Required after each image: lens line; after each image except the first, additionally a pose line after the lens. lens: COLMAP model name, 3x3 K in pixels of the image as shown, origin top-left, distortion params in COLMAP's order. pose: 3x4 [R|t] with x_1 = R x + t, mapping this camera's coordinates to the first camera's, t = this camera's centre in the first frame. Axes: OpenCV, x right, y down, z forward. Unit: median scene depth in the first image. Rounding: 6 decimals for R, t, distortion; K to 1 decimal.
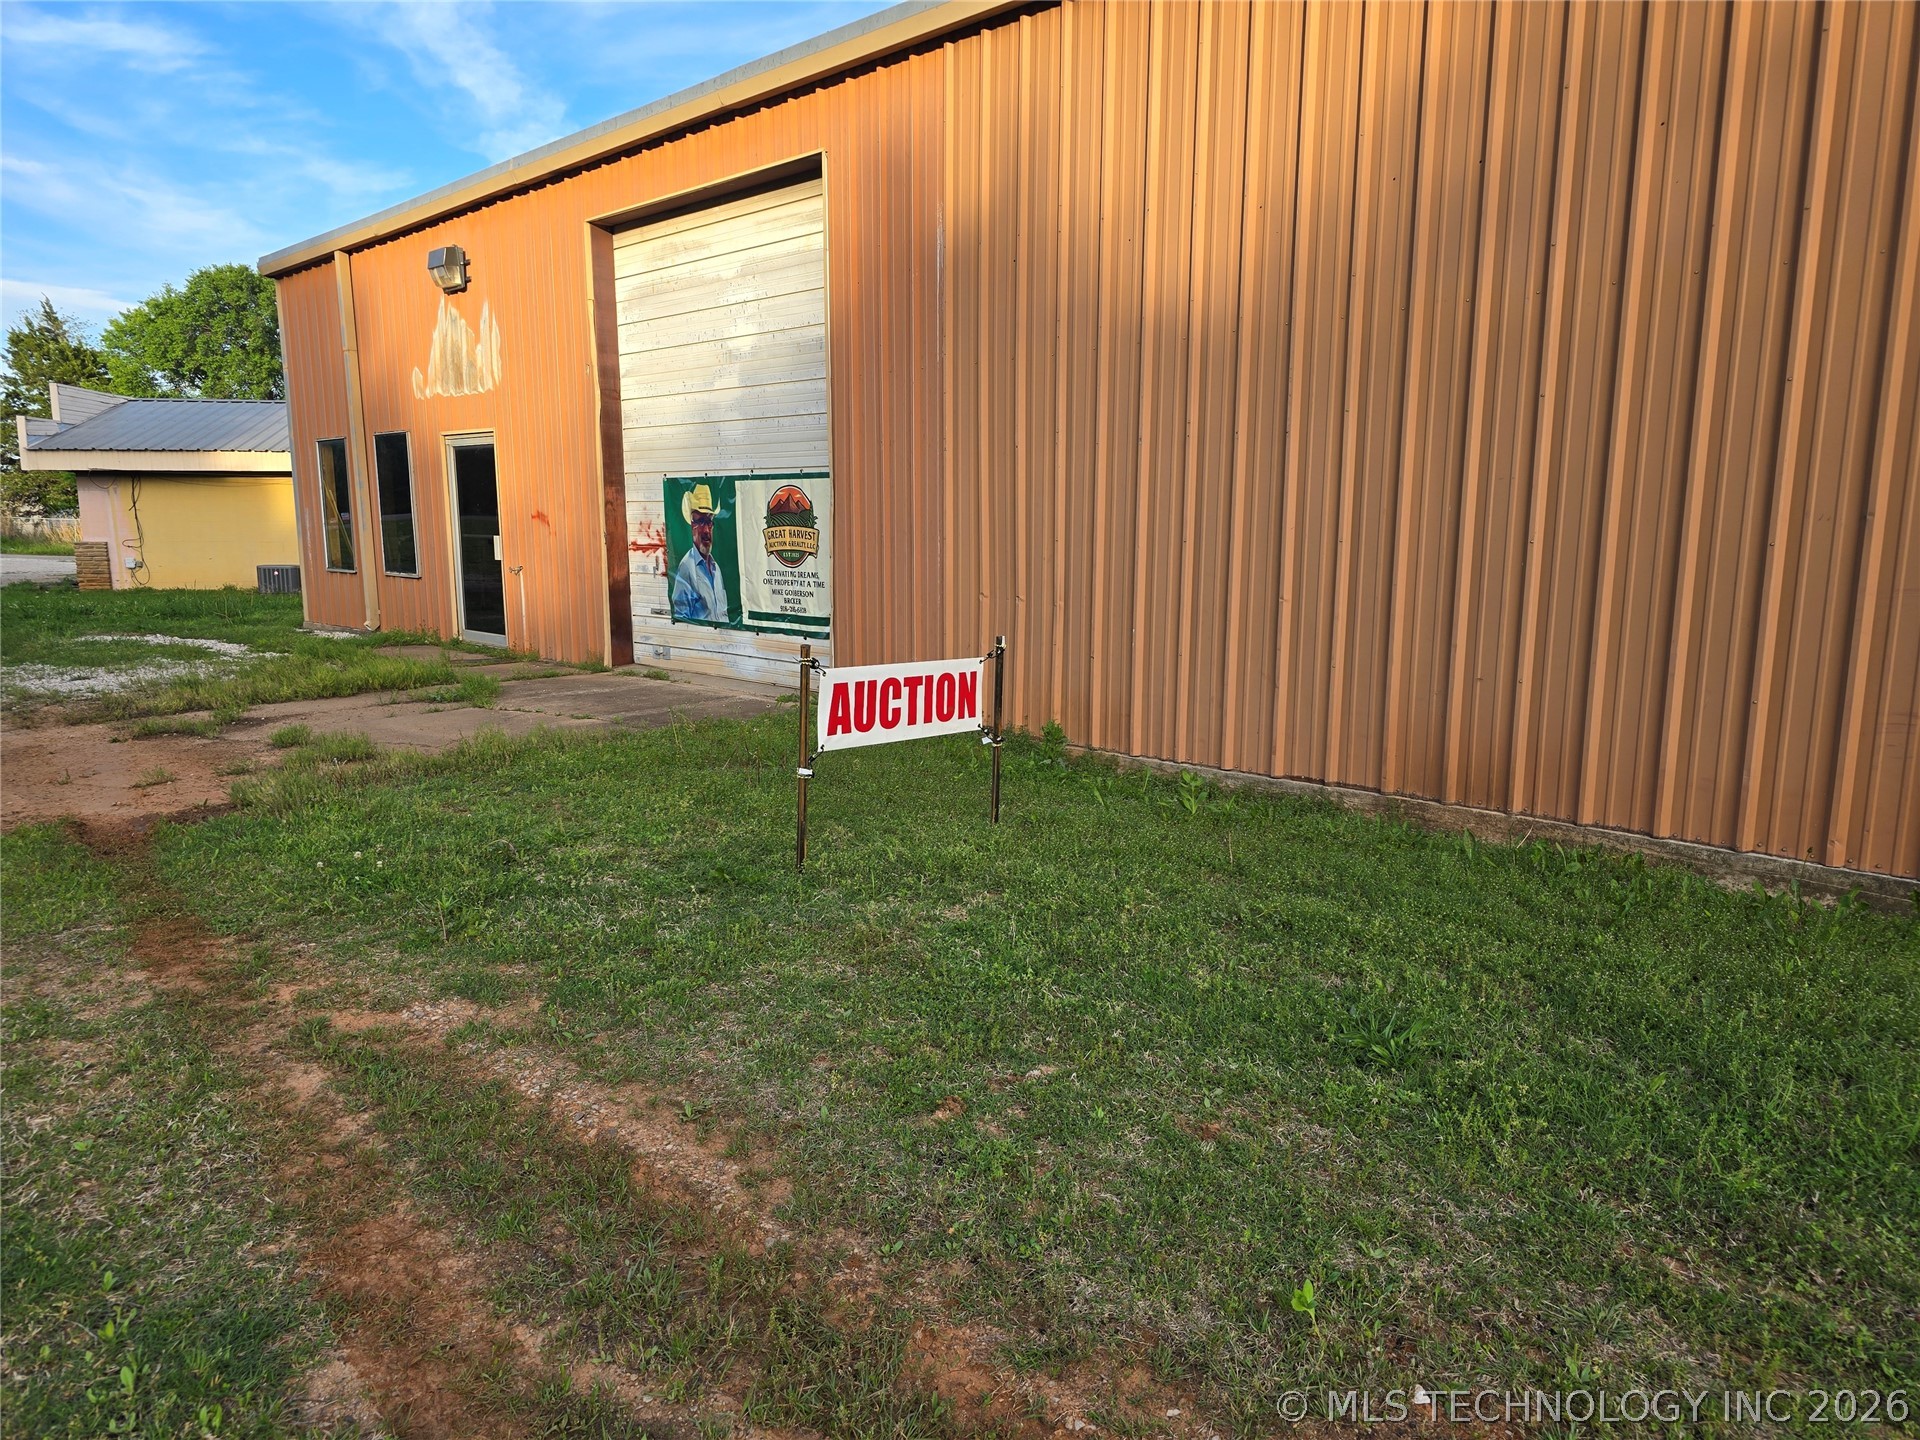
lens RADIAL K [[1267.9, 0, 960.0], [0, 1267.9, 720.0], [0, 0, 1]] dist [-0.004743, -0.003146]
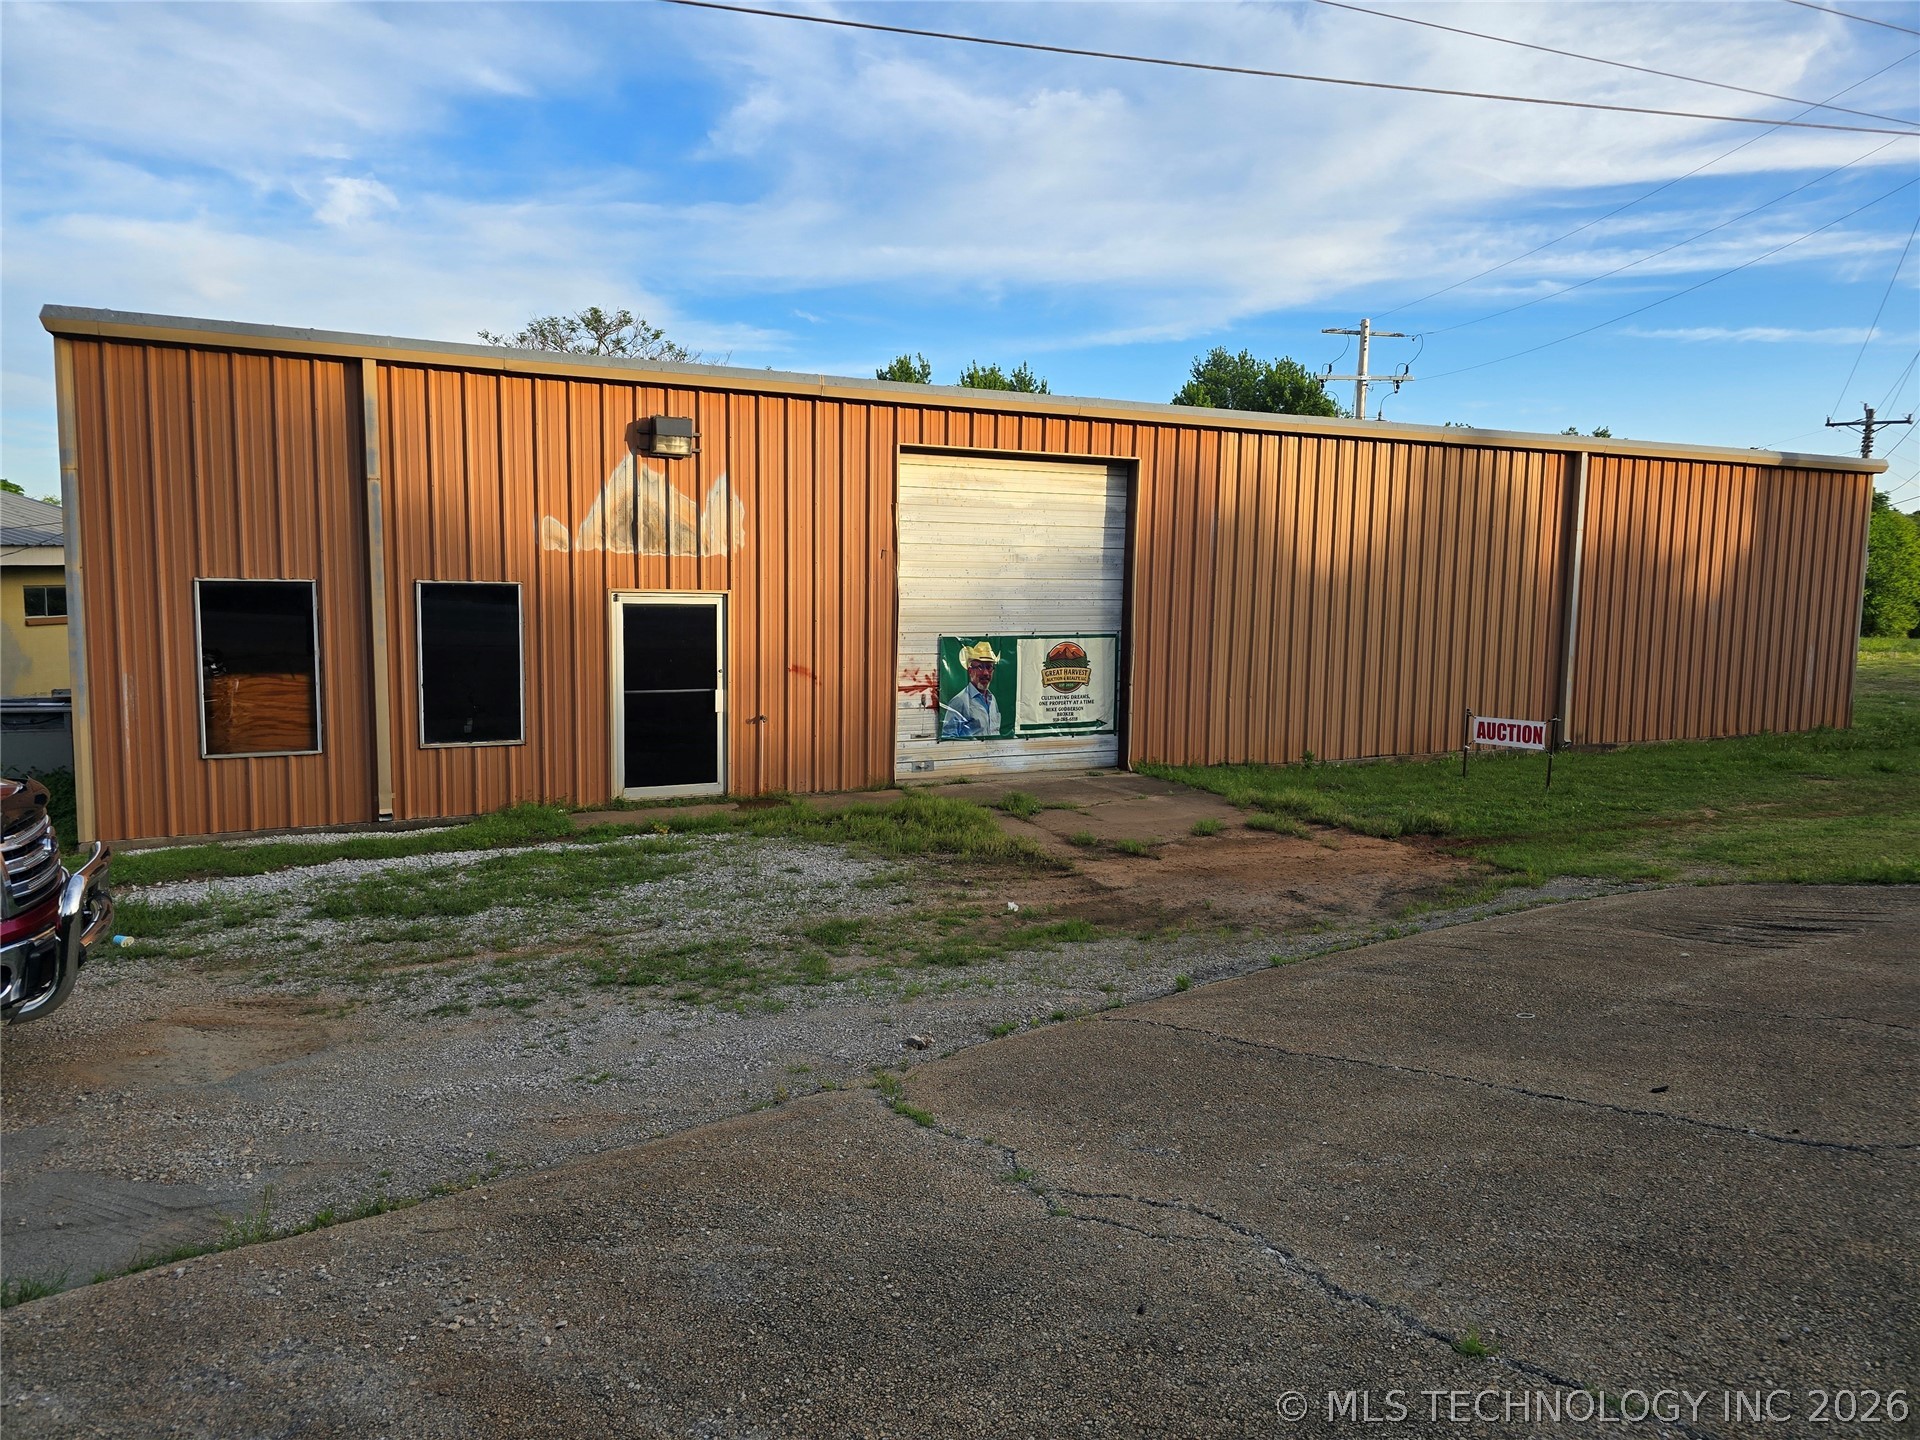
lens RADIAL K [[1267.9, 0, 960.0], [0, 1267.9, 720.0], [0, 0, 1]] dist [-0.004743, -0.003146]
pose [[0.355314, -0.093998, 0.930009, -1.568915], [0.148284, 0.988001, 0.043207, -0.165539], [-0.922911, 0.122553, 0.364989, 0.516477]]
